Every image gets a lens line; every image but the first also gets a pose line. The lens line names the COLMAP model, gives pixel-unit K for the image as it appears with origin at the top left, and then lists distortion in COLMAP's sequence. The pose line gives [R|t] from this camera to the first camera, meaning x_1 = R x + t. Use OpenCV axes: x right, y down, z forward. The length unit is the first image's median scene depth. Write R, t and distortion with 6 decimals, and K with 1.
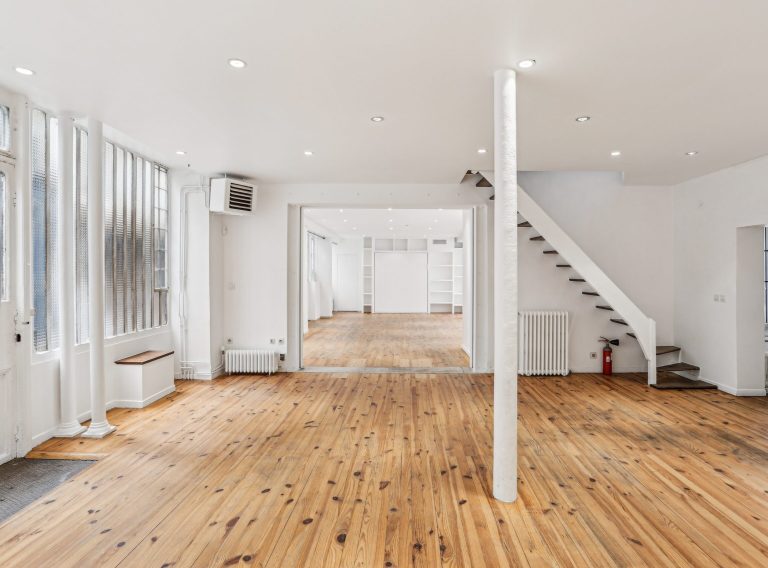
lens RADIAL K [[418.1, 0, 387.7], [0, 418.1, 268.9], [0, 0, 1]] dist [-0.054332, 0.026286]
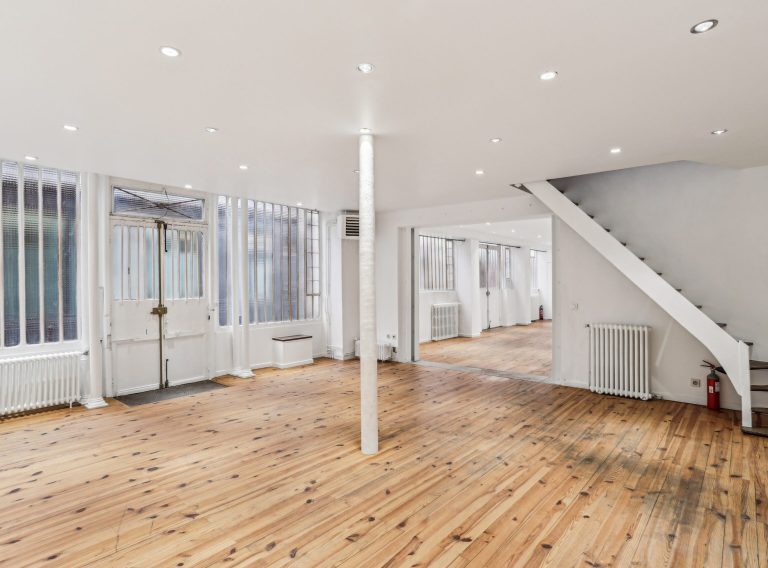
lens RADIAL K [[422.5, 0, 388.2], [0, 422.5, 272.4], [0, 0, 1]] dist [-0.062121, 0.031054]
pose [[0.788758, -0.015334, -0.614513, 0.876794], [0.010365, 0.999878, -0.011645, -0.010263], [0.614617, 0.002815, 0.788821, -0.031453]]
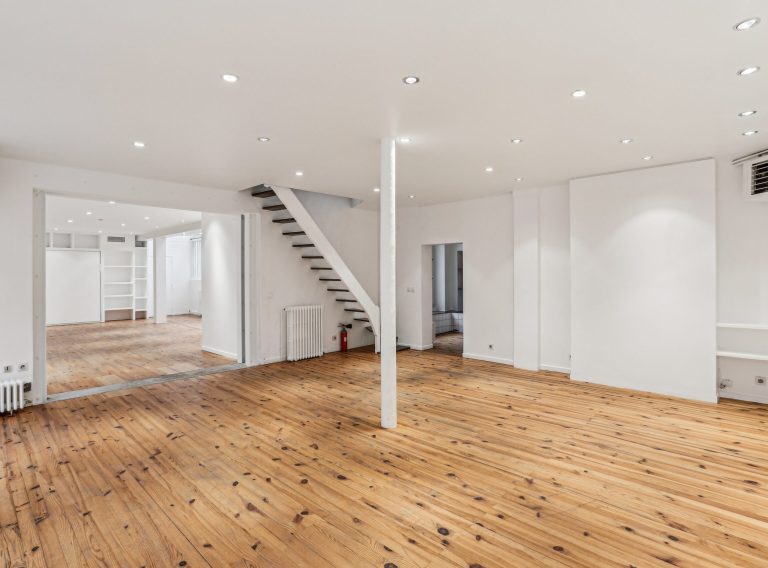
lens RADIAL K [[422.5, 0, 388.2], [0, 422.5, 272.4], [0, 0, 1]] dist [-0.062121, 0.031054]
pose [[0.663459, -0.005299, 0.748194, -0.630978], [-0.000698, 0.999970, 0.007701, -0.010577], [-0.748212, -0.005631, 0.663436, -0.001672]]
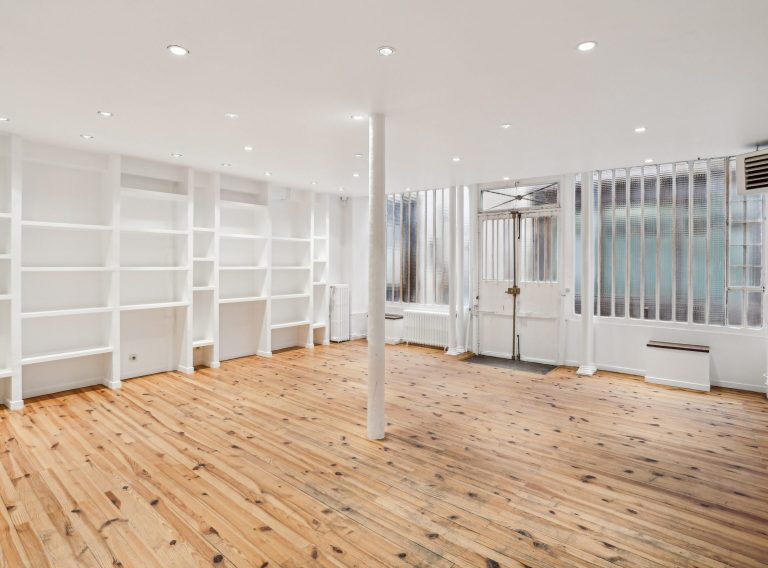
lens RADIAL K [[422.5, 0, 388.2], [0, 422.5, 272.4], [0, 0, 1]] dist [-0.062121, 0.031054]
pose [[-0.601184, 0.010387, -0.799043, 0.991289], [0.000086, 0.999916, 0.012934, 0.004906], [0.799111, 0.007707, -0.601135, 1.366094]]
